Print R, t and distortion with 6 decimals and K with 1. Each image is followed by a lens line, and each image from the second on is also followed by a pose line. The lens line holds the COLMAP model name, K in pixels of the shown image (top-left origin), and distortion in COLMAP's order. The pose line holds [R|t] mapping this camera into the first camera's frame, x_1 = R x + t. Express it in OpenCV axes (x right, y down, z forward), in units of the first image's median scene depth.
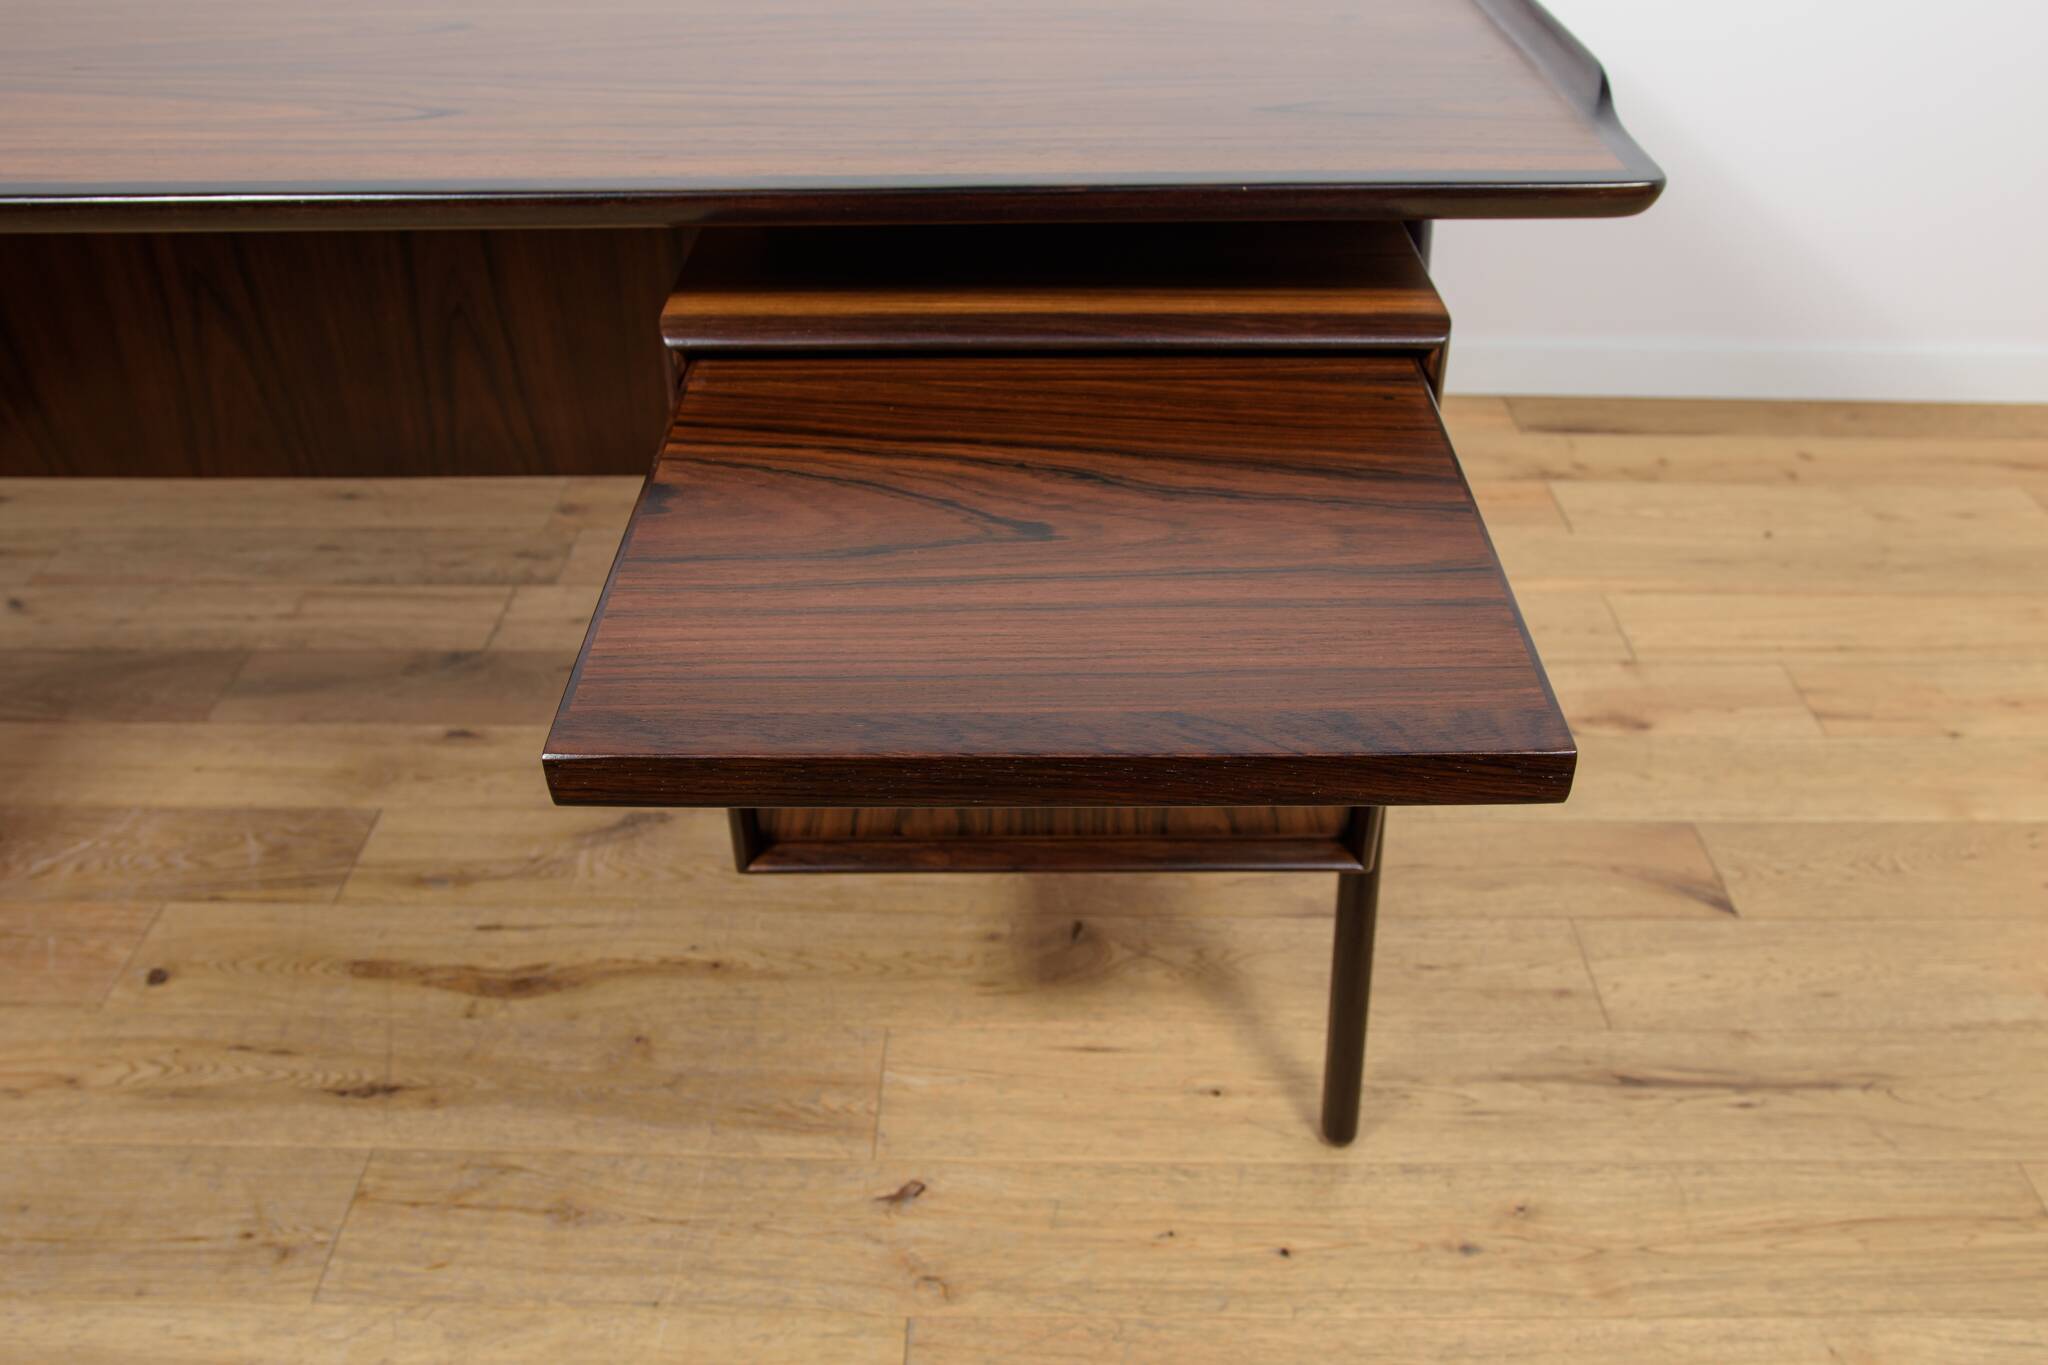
lens RADIAL K [[1675.4, 0, 1041.6], [0, 1675.4, 702.5], [0, 0, 1]] dist [-0.076211, 0.045366]
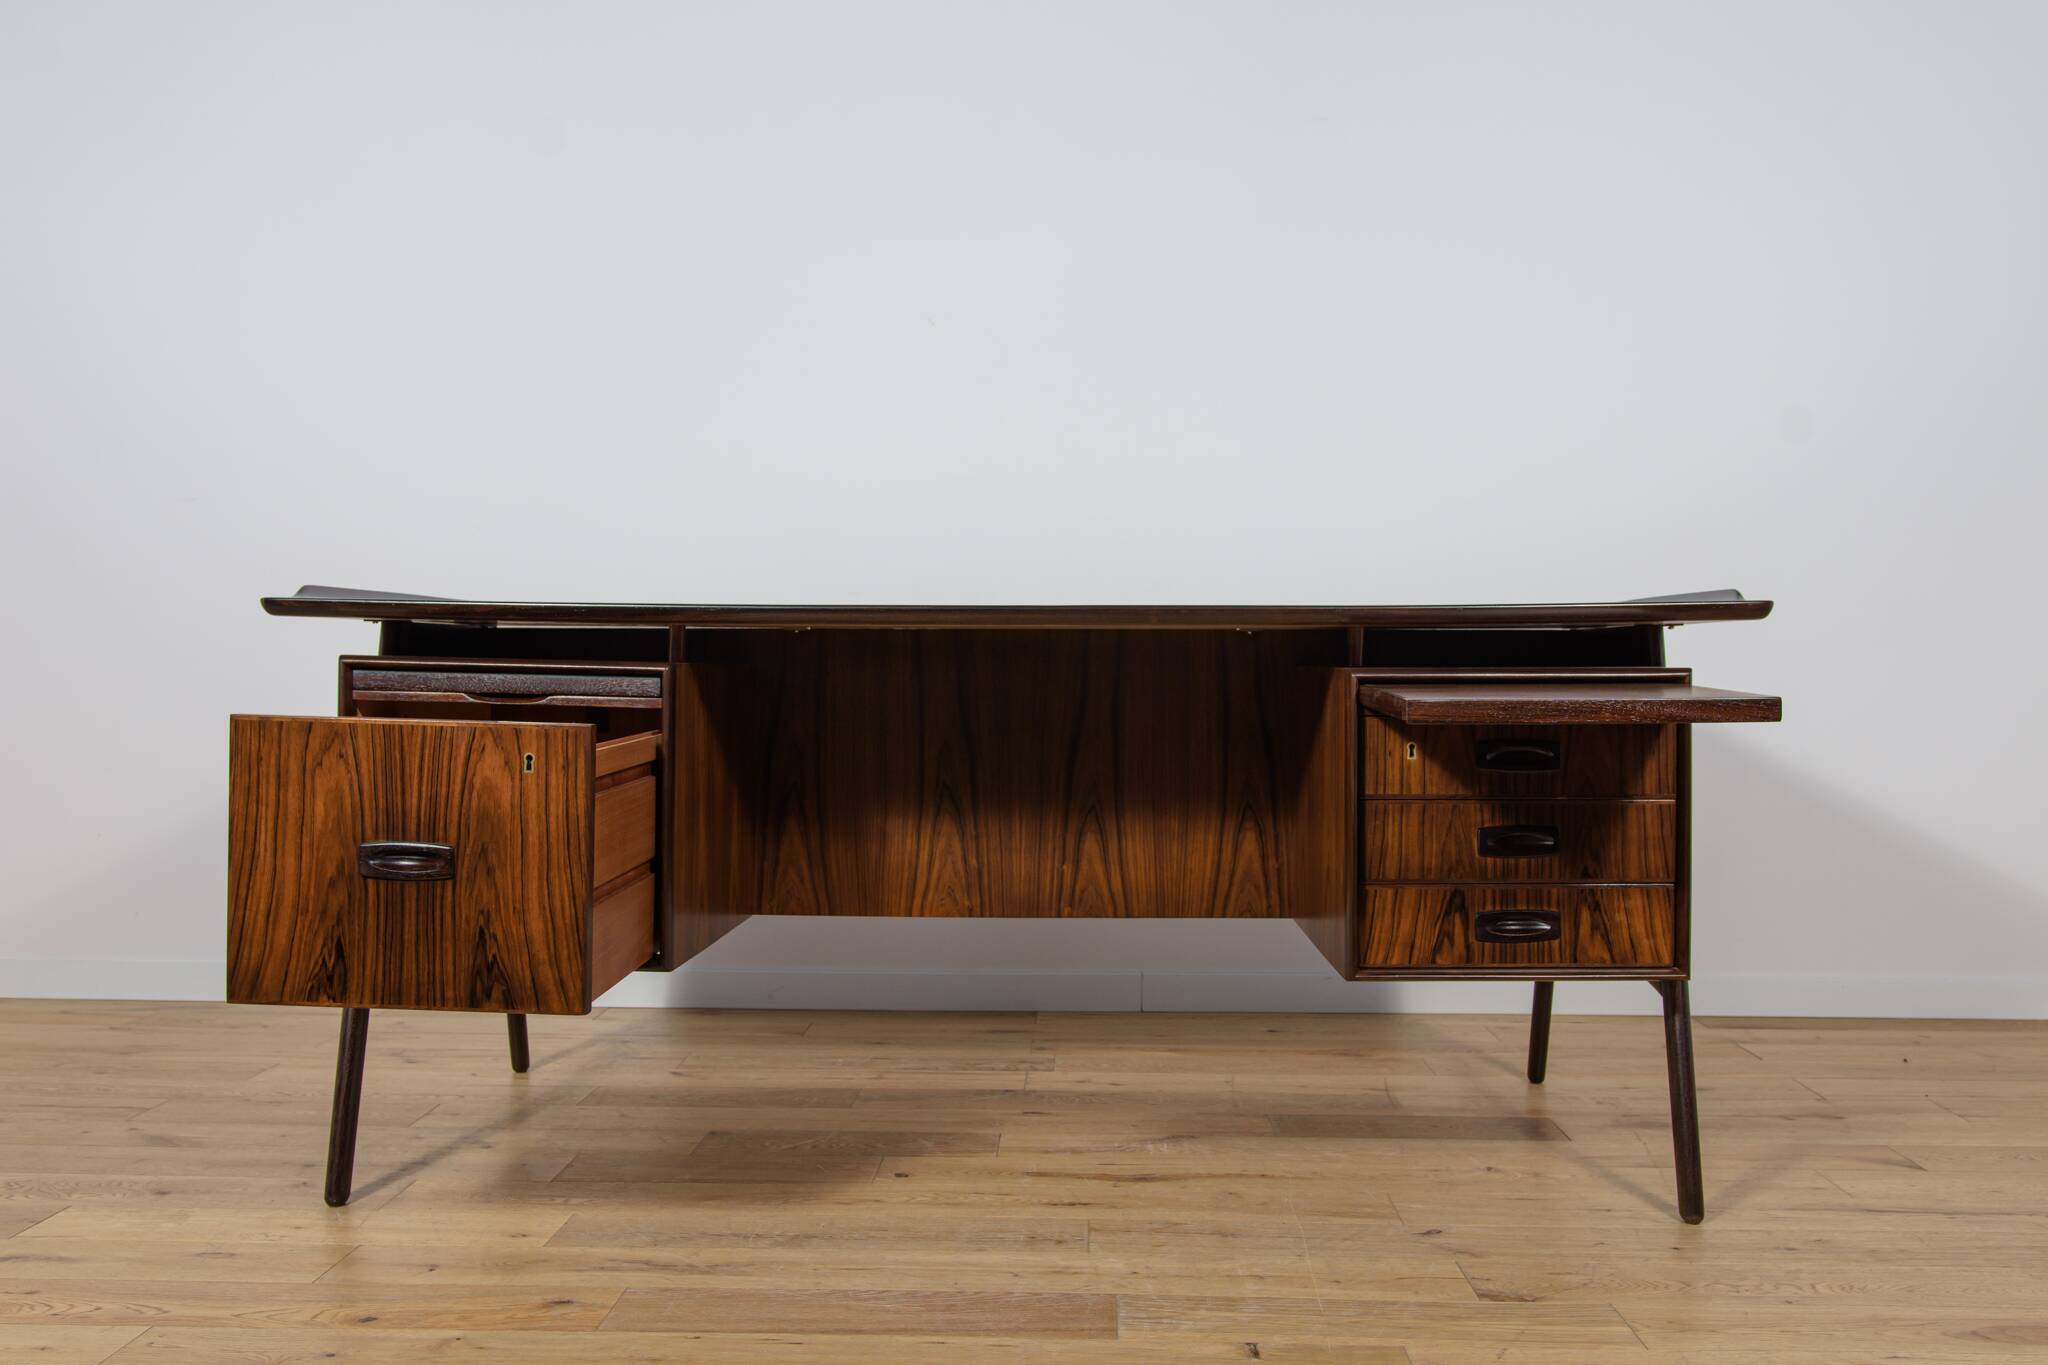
lens RADIAL K [[1848.4, 0, 1046.3], [0, 1848.4, 718.8], [0, 0, 1]] dist [-0.037516, 0.028200]
pose [[0.999747, -0.003918, -0.022164, -0.381020], [-0.009061, 0.831371, -0.555644, 0.808890], [0.020604, 0.555704, 0.831125, -0.704086]]
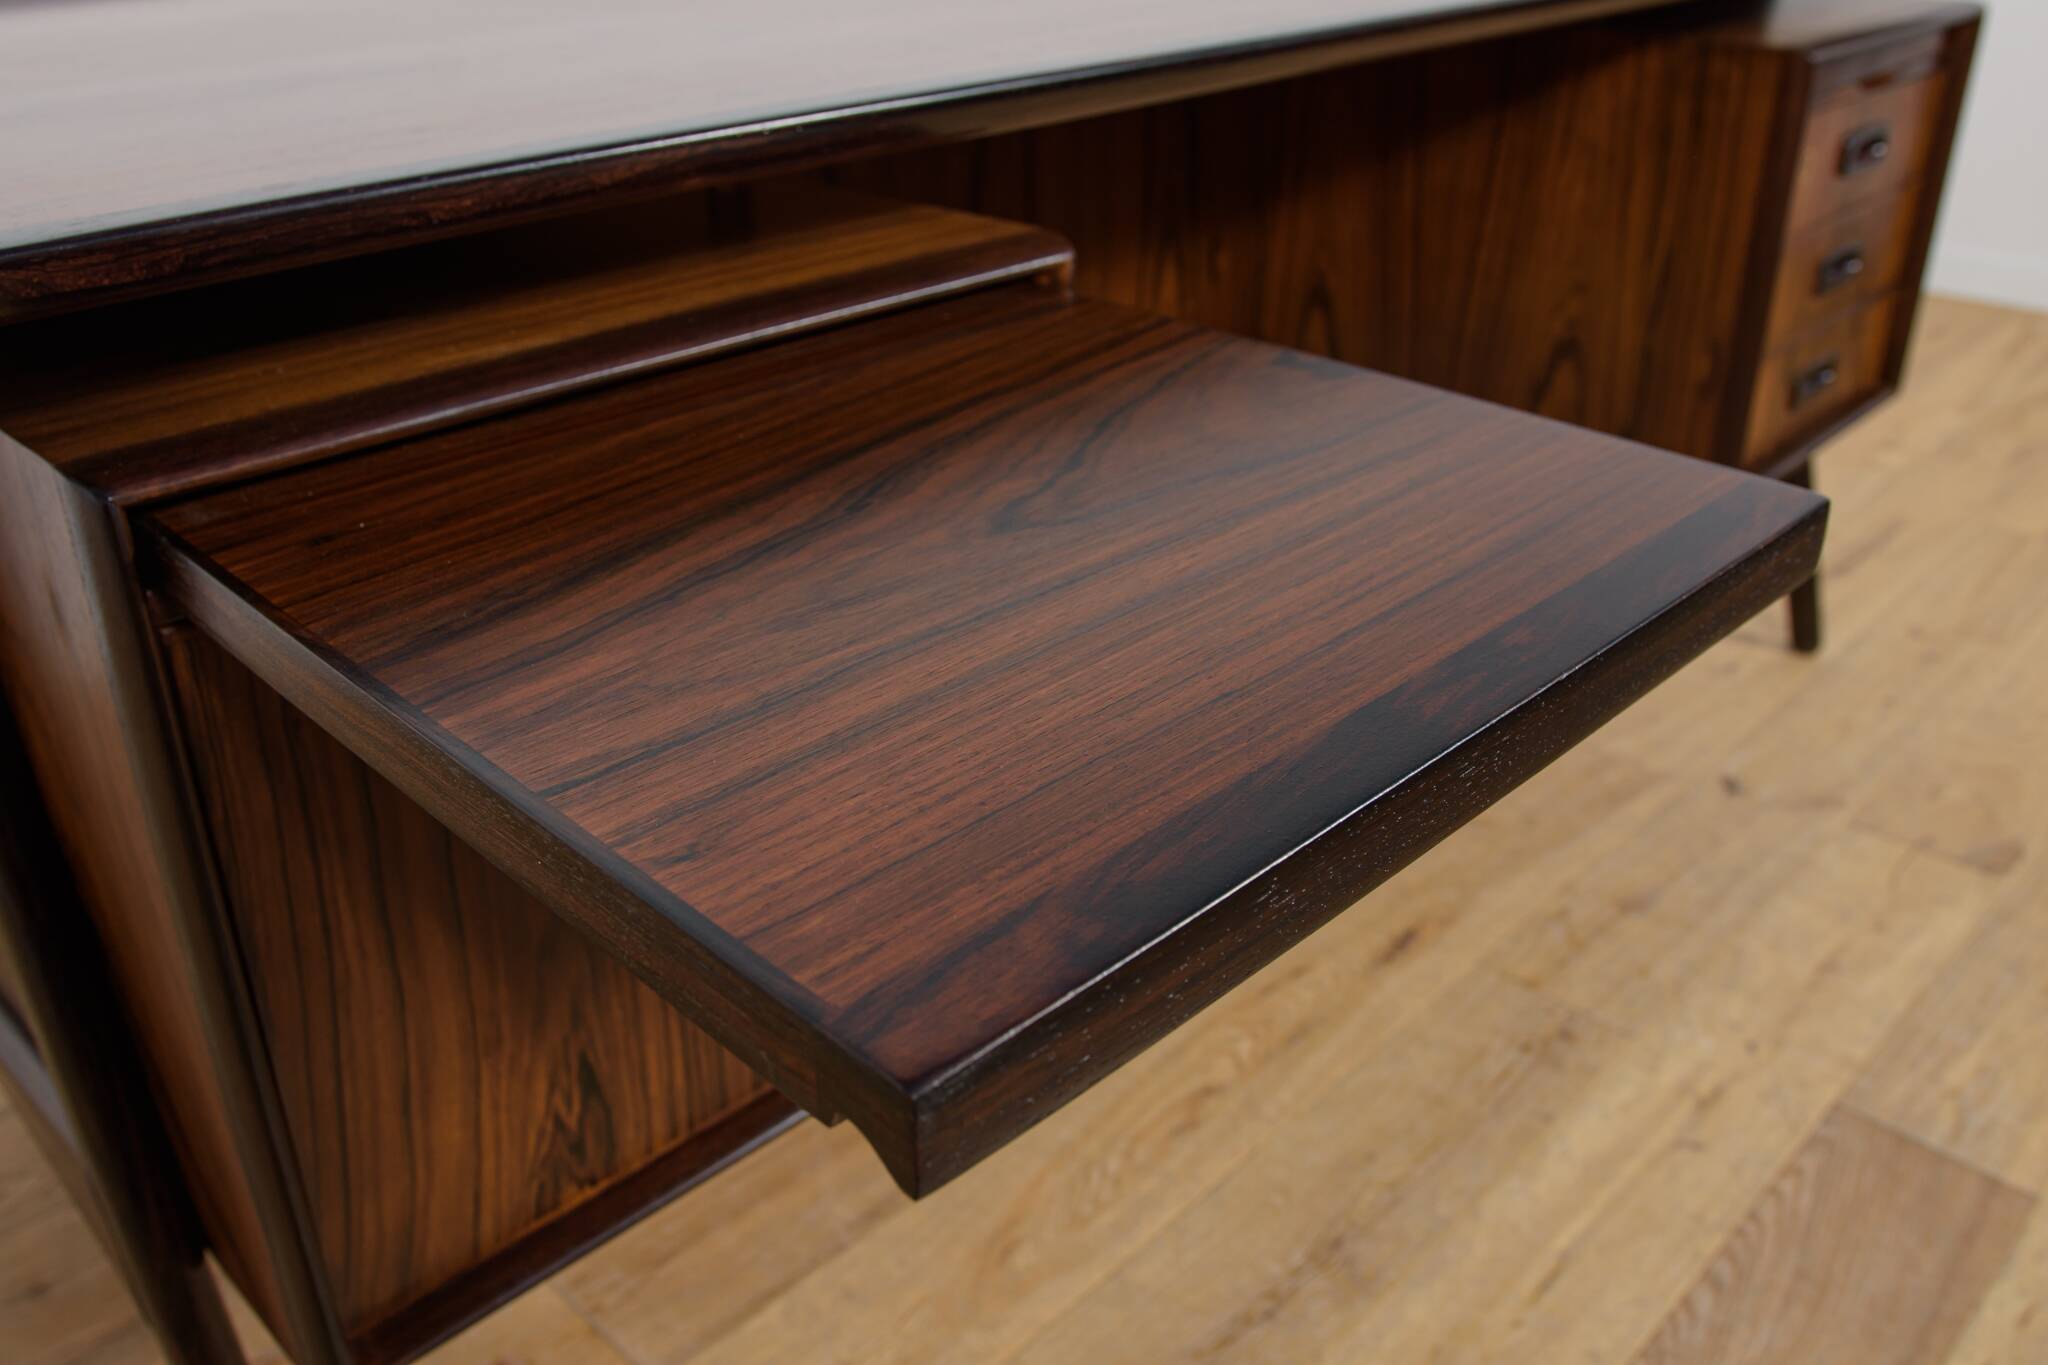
lens RADIAL K [[1780.0, 0, 1026.7], [0, 1780.0, 677.8], [0, 0, 1]] dist [-0.074140, 0.049687]
pose [[0.689144, -0.351522, 0.633651, -1.167832], [0.425069, 0.904304, 0.039373, -0.051248], [-0.586854, 0.242212, 0.772616, 0.249488]]
